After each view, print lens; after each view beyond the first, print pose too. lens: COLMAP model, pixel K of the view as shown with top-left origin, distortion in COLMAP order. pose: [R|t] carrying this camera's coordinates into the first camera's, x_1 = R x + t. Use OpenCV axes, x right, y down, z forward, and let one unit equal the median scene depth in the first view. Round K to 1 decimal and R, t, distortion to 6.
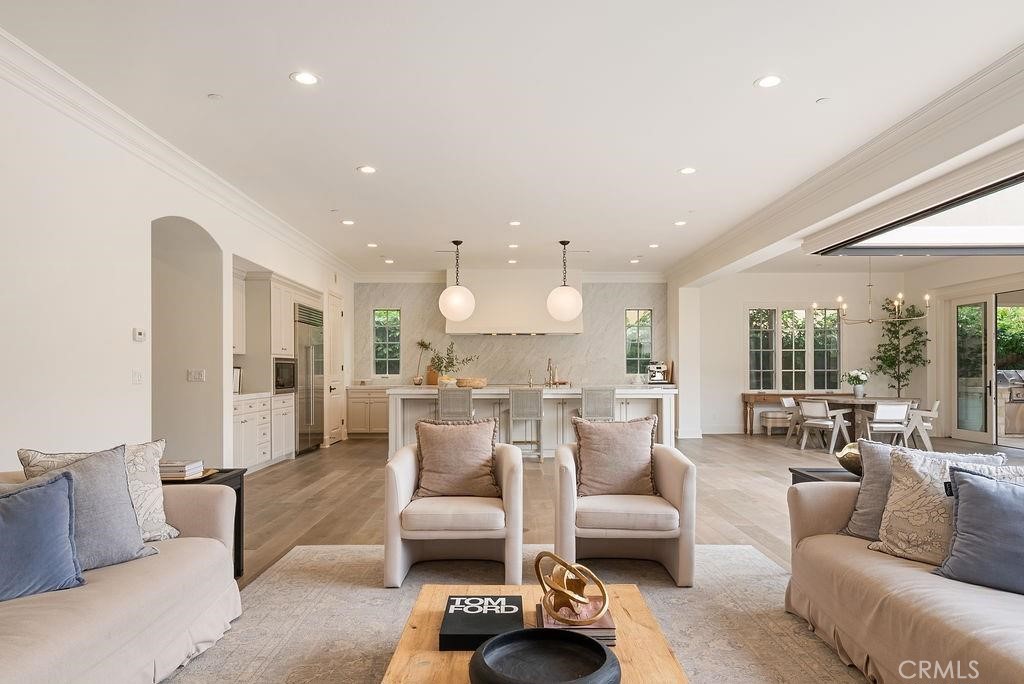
lens RADIAL K [[612.8, 0, 508.4], [0, 612.8, 367.4], [0, 0, 1]] dist [-0.000288, 0.000042]
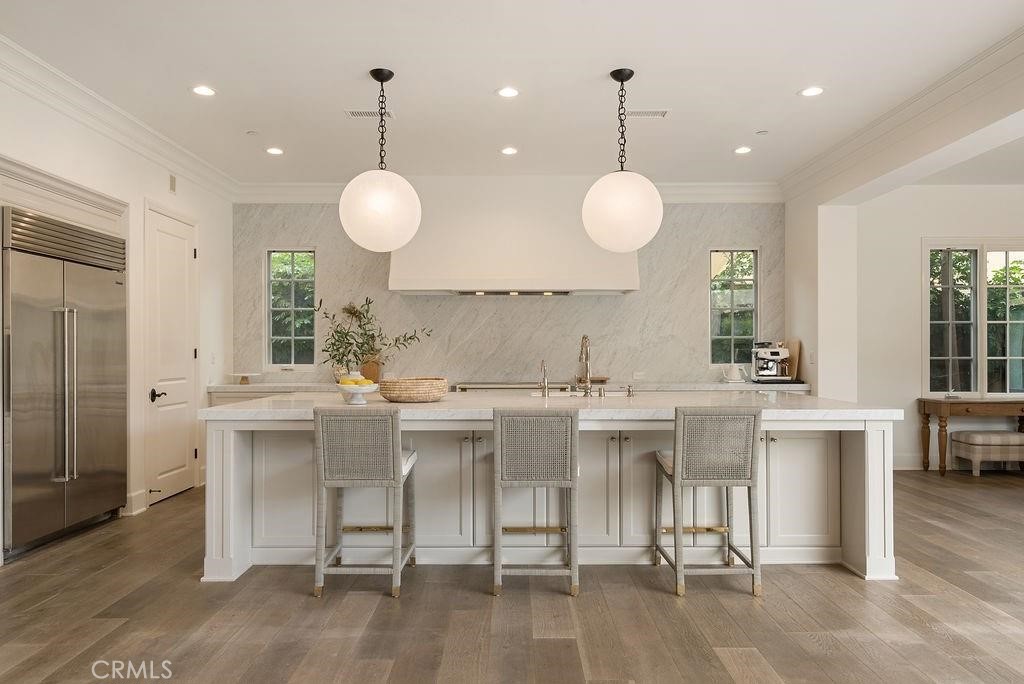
lens RADIAL K [[680.2, 0, 512.0], [0, 680.2, 342.0], [0, 0, 1]] dist [0.001868, 0.000326]
pose [[0.999987, 0.000586, -0.004967, 0.010866], [-0.000630, 0.999961, -0.008775, -0.003947], [0.004961, 0.008778, 0.999949, 0.380804]]
